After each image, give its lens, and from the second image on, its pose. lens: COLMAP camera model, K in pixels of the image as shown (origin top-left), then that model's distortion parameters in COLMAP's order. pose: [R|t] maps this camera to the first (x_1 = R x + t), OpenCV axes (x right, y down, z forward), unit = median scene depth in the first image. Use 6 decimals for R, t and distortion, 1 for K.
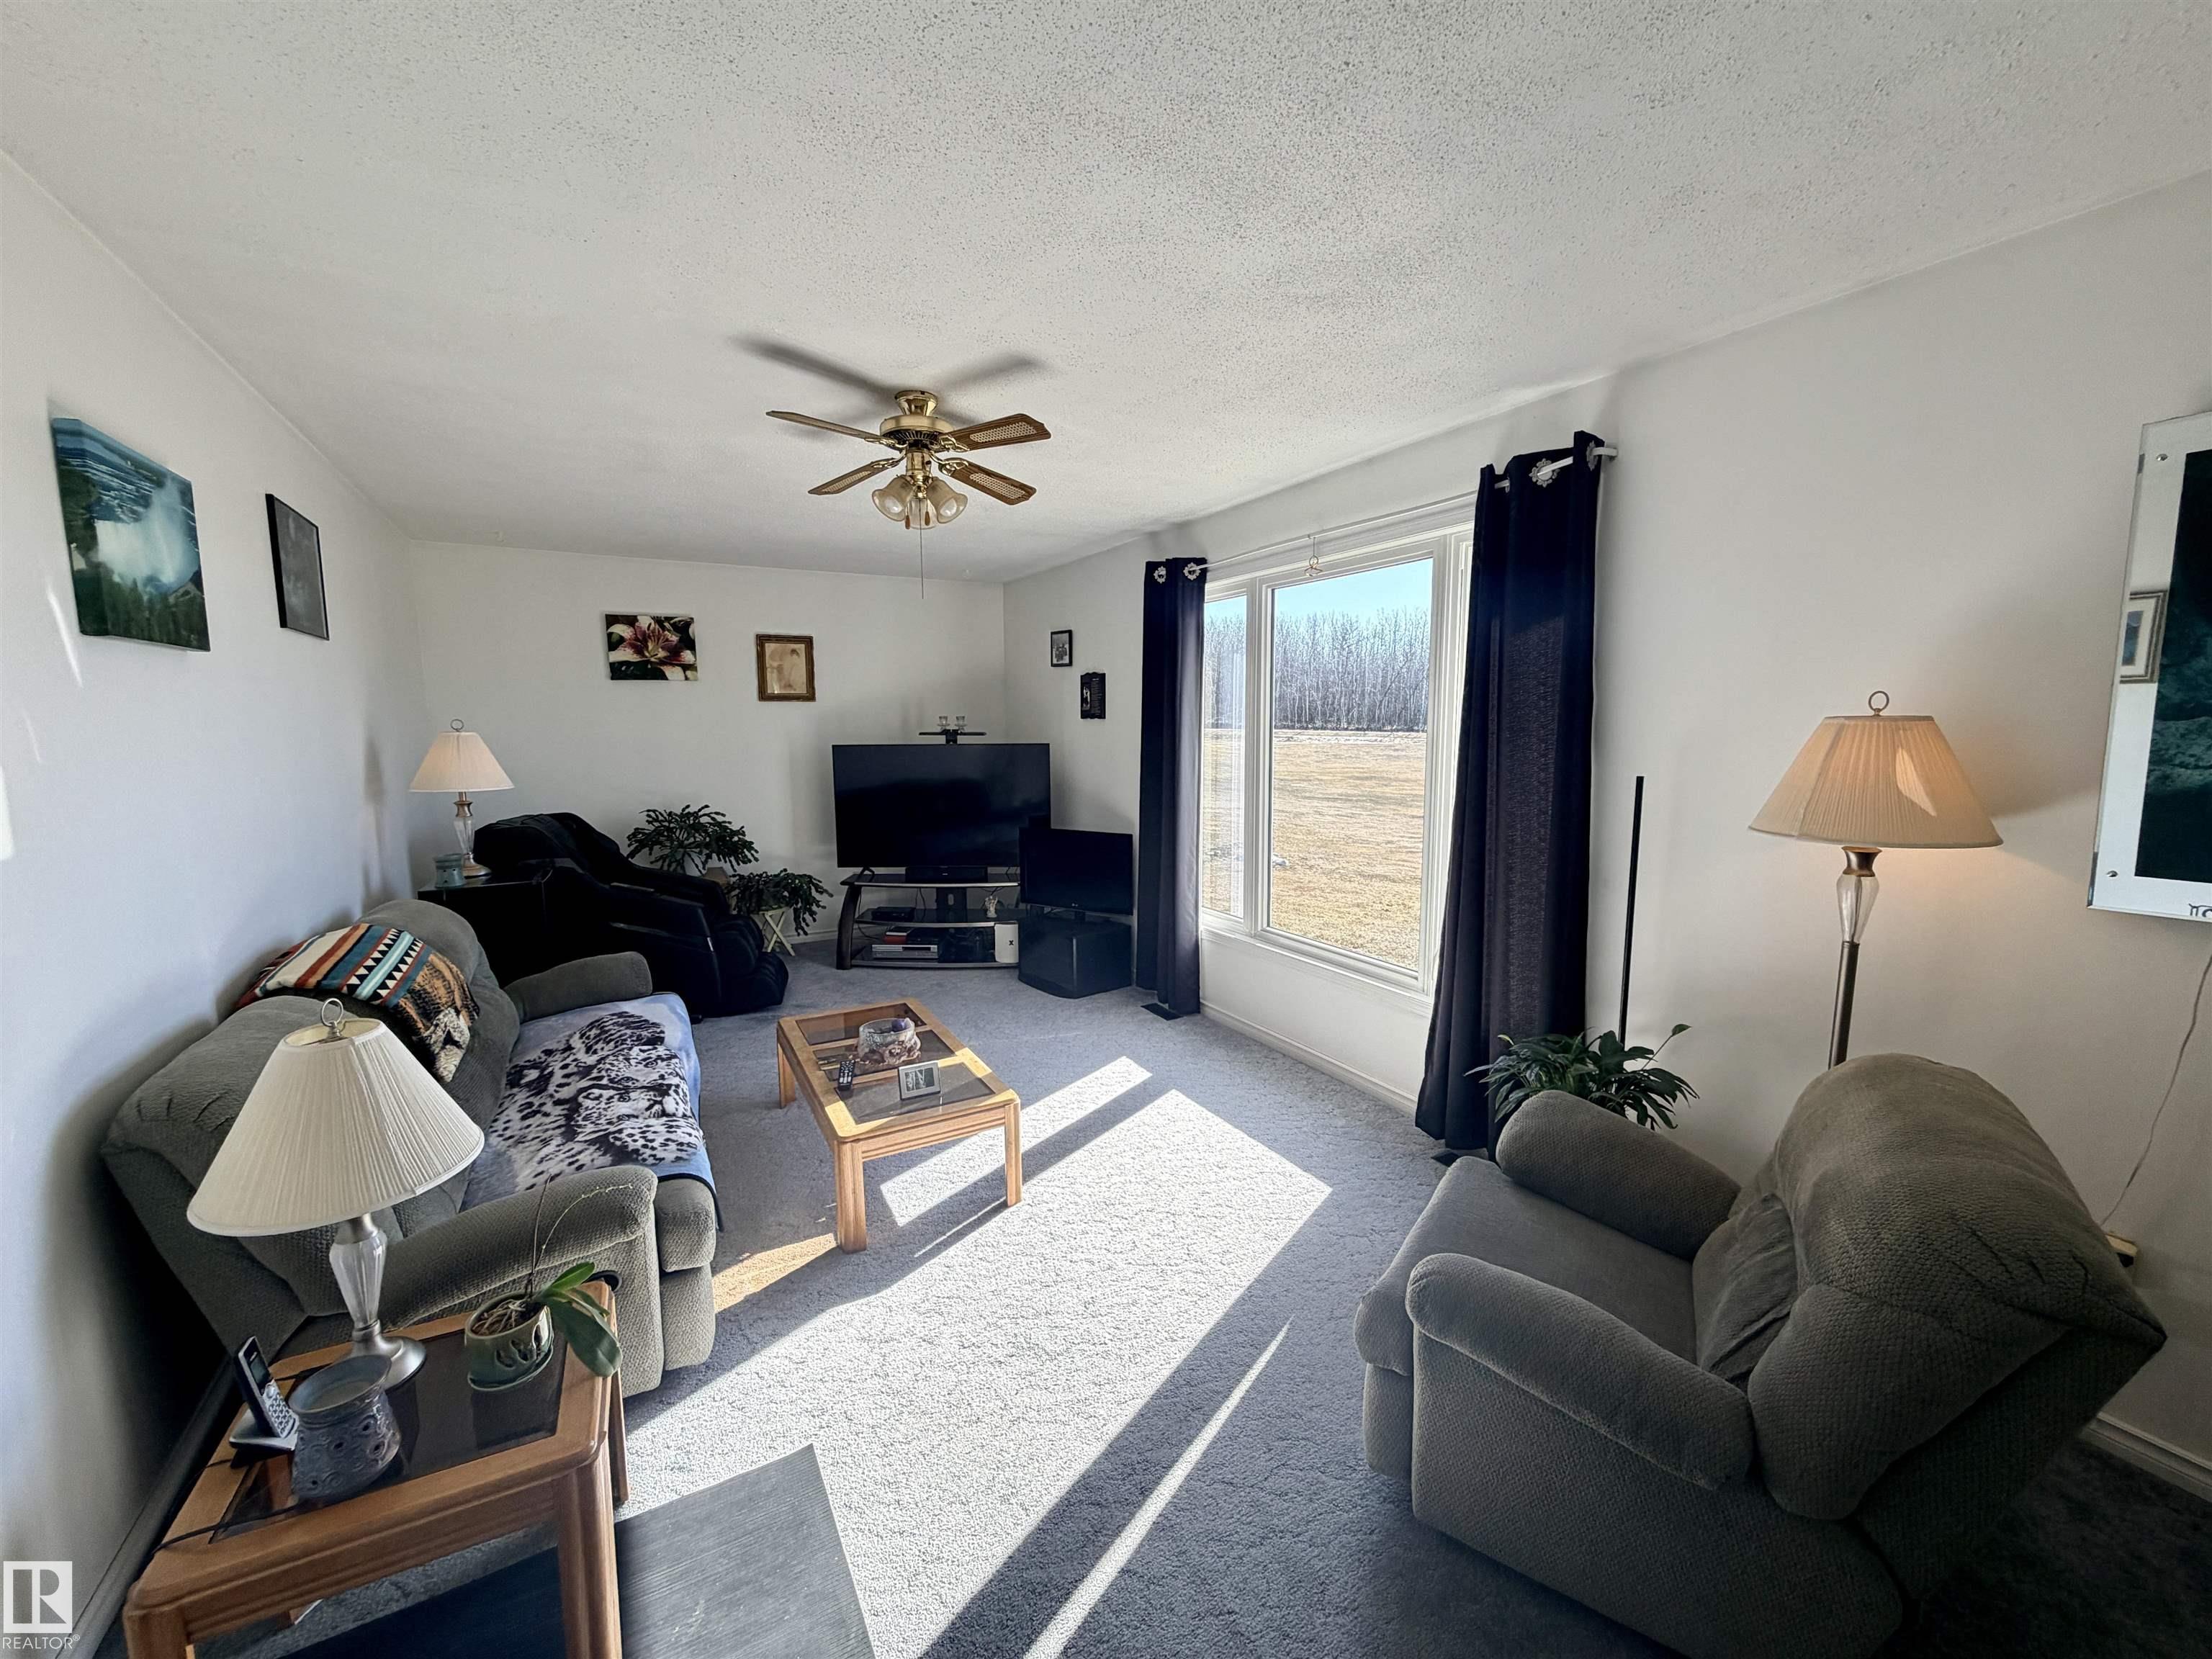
lens RADIAL K [[879.5, 0, 1099.0], [0, 879.5, 825.0], [0, 0, 1]] dist [-0.000811, 0.000559]
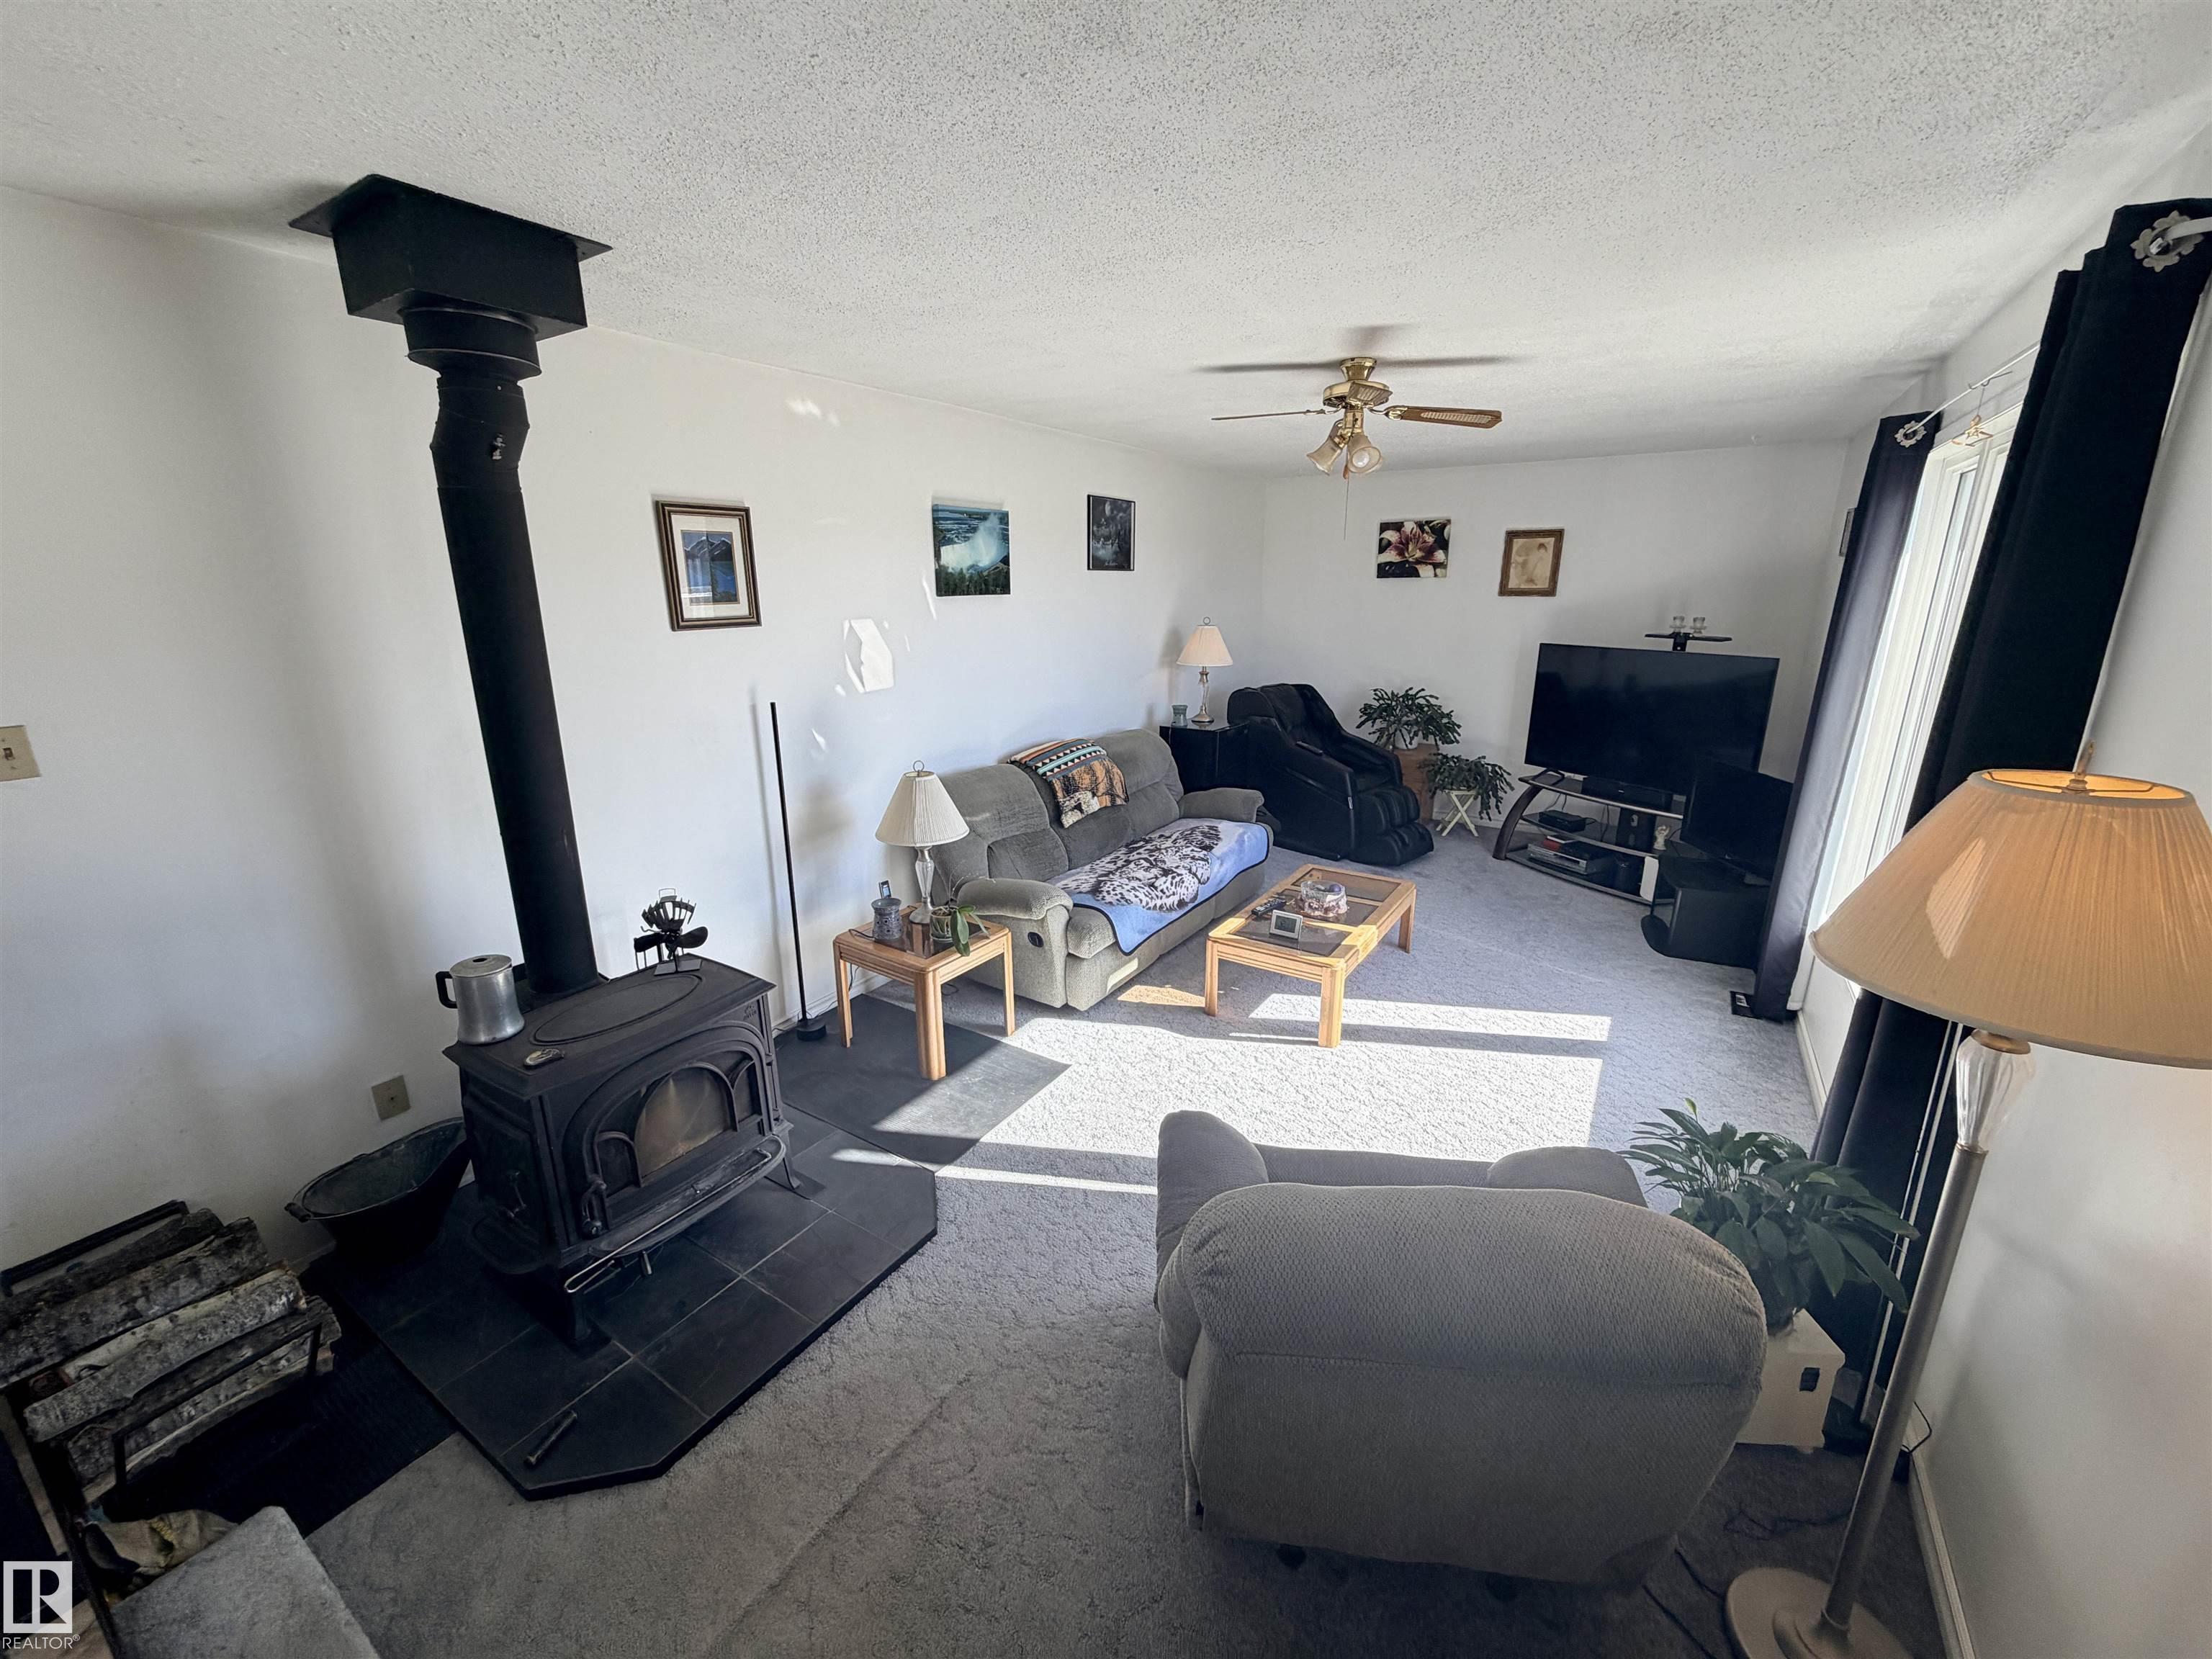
lens RADIAL K [[879.5, 0, 1100.8], [0, 879.5, 828.4], [0, 0, 1]] dist [-0.000811, 0.000559]
pose [[0.468030, 0.244069, -0.849340, 0.413655], [-0.106510, 0.969677, 0.219957, -0.059090], [0.877270, -0.012483, 0.479834, 0.076810]]
